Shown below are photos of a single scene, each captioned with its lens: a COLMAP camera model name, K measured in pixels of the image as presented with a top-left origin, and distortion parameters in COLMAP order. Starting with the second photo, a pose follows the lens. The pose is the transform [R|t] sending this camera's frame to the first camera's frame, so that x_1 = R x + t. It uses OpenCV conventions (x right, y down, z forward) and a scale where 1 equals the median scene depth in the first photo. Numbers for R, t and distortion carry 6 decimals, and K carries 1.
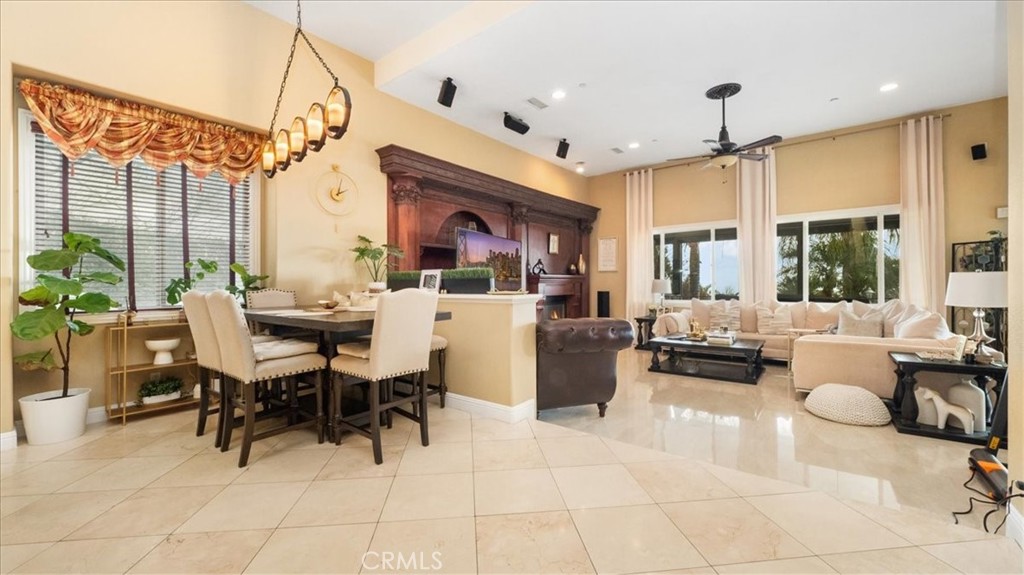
lens RADIAL K [[394.7, 0, 510.4], [0, 394.7, 287.7], [0, 0, 1]] dist [-0.000254, -0.000280]
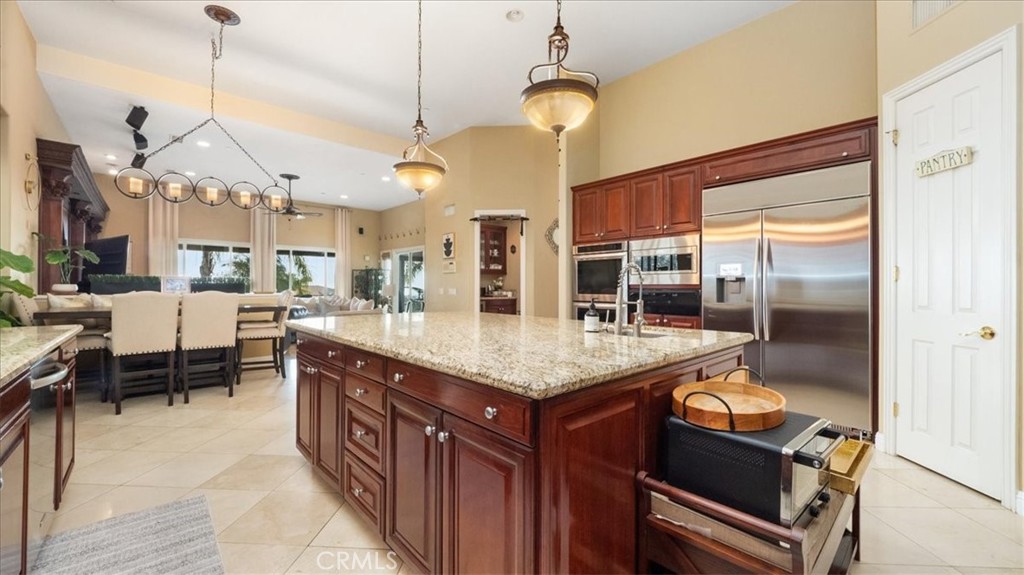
lens RADIAL K [[394.7, 0, 510.4], [0, 394.7, 287.7], [0, 0, 1]] dist [-0.000254, -0.000280]
pose [[0.135208, 0.006978, 0.990793, -1.021634], [0.004569, 0.999960, -0.007666, 0.007872], [-0.990807, 0.005563, 0.135171, -0.179002]]
